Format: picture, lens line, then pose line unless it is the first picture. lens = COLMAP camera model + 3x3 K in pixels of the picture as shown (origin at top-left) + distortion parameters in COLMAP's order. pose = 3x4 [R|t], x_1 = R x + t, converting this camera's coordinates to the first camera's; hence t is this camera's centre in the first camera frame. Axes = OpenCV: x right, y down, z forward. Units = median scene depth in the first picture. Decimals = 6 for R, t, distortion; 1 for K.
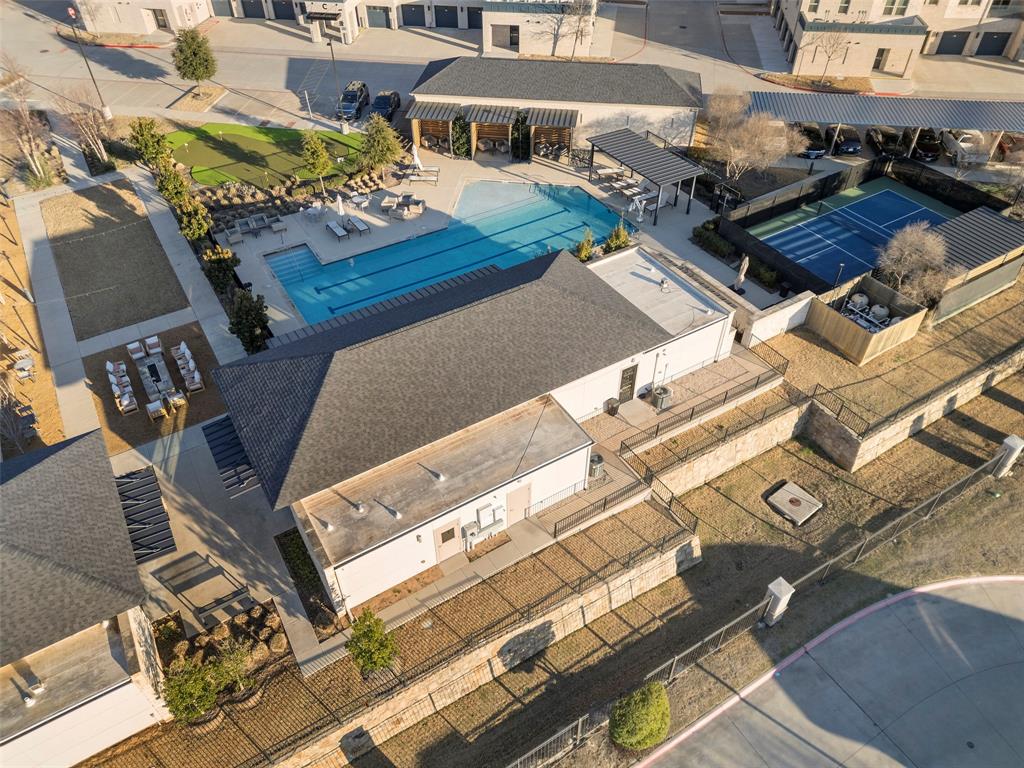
lens RADIAL K [[712.5, 0, 512.0], [0, 712.5, 384.0], [0, 0, 1]] dist [0.068590, -0.053756]
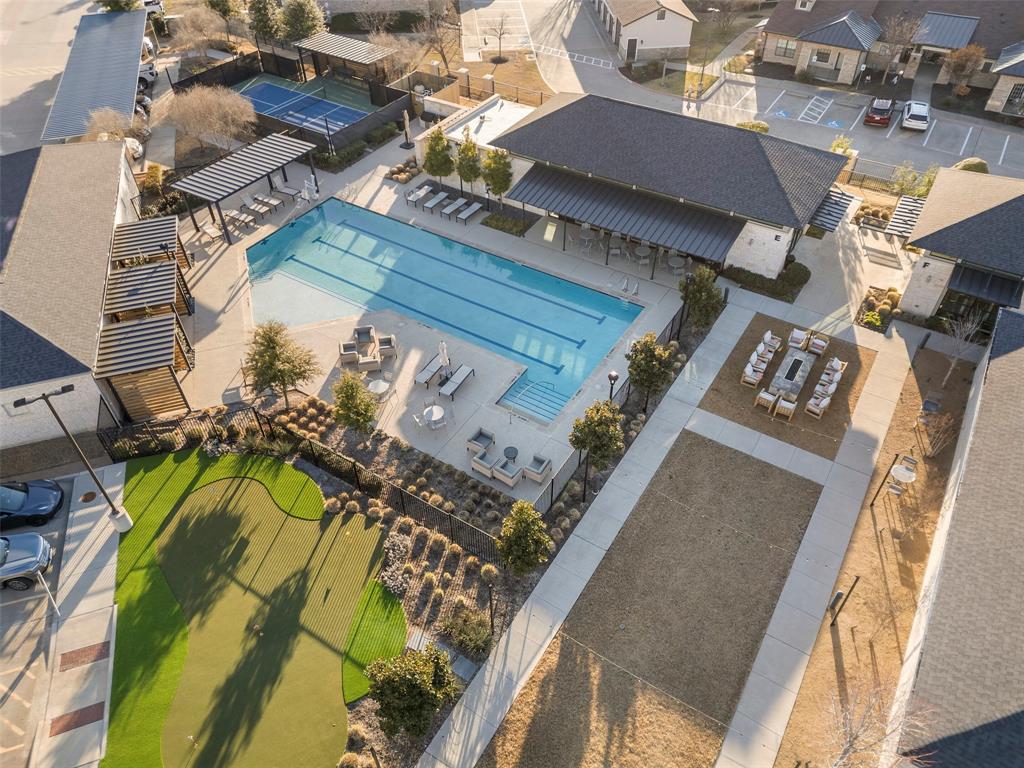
lens RADIAL K [[706.3, 0, 508.3], [0, 706.3, 381.0], [0, 0, 1]] dist [0.056816, -0.053150]
pose [[-0.438267, -0.612353, 0.657986, -0.641521], [0.624489, 0.319062, 0.712891, -0.601383], [-0.646479, 0.723342, 0.242573, 0.699192]]
